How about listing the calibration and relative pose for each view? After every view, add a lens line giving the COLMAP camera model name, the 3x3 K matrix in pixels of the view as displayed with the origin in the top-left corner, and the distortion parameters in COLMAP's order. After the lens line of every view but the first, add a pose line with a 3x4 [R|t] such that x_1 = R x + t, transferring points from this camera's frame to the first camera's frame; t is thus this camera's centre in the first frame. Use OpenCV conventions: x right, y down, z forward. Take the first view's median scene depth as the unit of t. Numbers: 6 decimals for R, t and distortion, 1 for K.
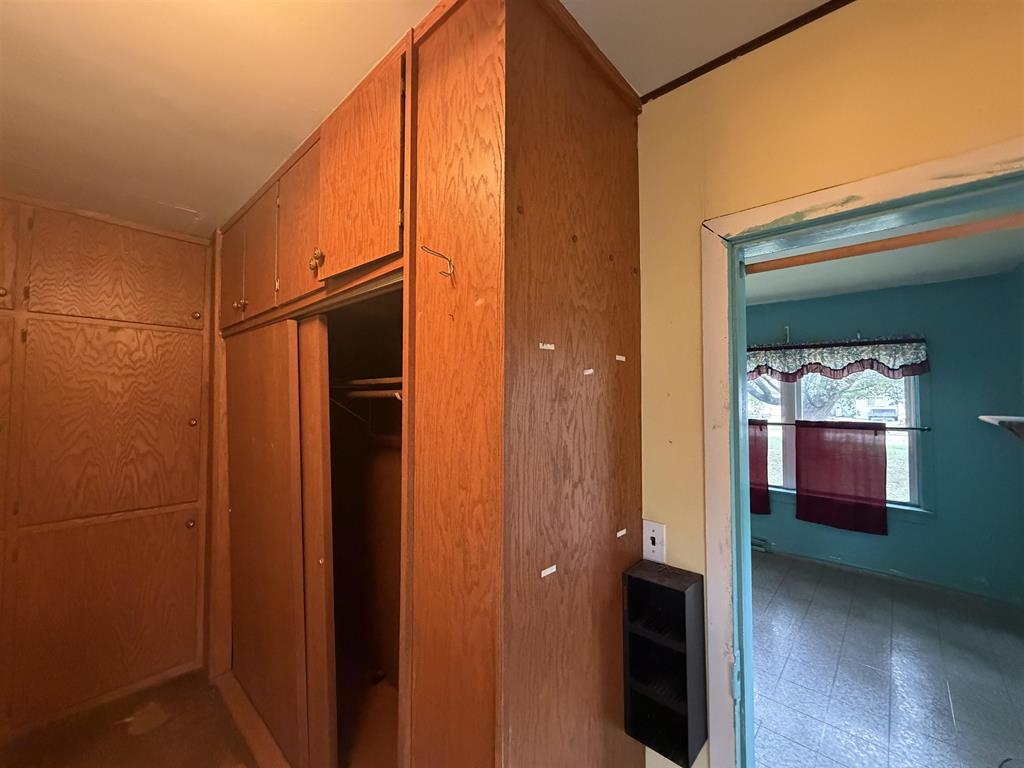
lens RADIAL K [[409.7, 0, 513.0], [0, 409.7, 385.2], [0, 0, 1]] dist [-0.000115, 0.000363]
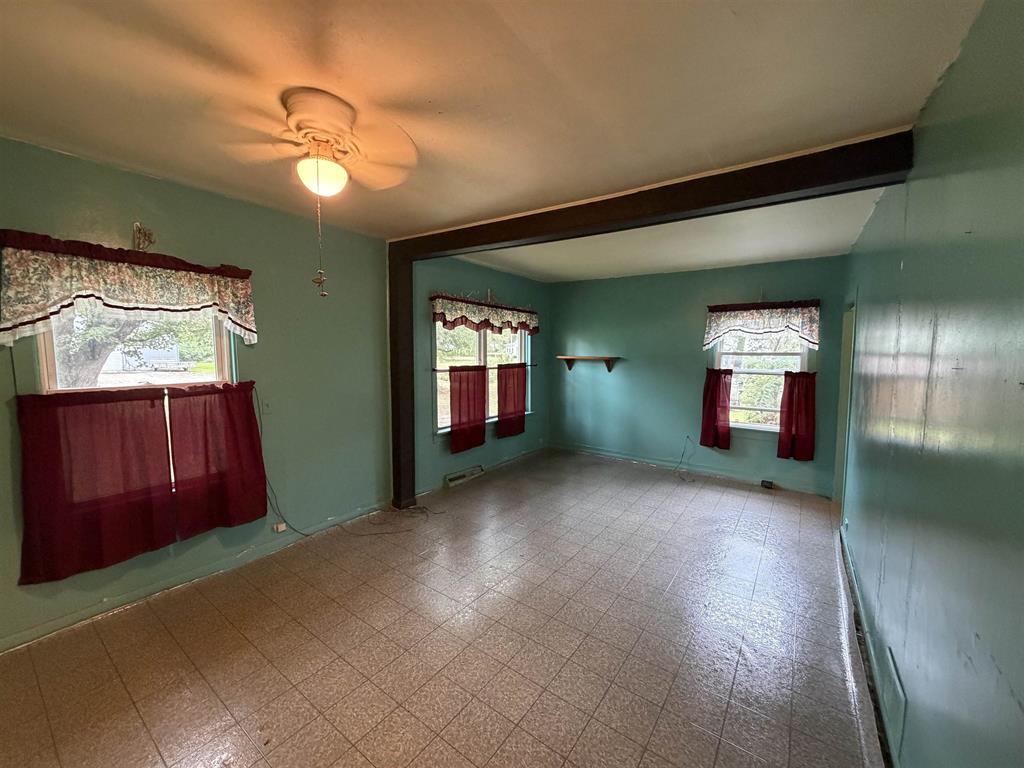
lens RADIAL K [[409.7, 0, 511.8], [0, 409.7, 385.0], [0, 0, 1]] dist [-0.000115, 0.000363]
pose [[-0.124106, -0.078495, 0.989159, -0.609251], [-0.028583, 0.996735, 0.075510, 0.052370], [-0.991857, -0.018901, -0.125945, 1.147392]]
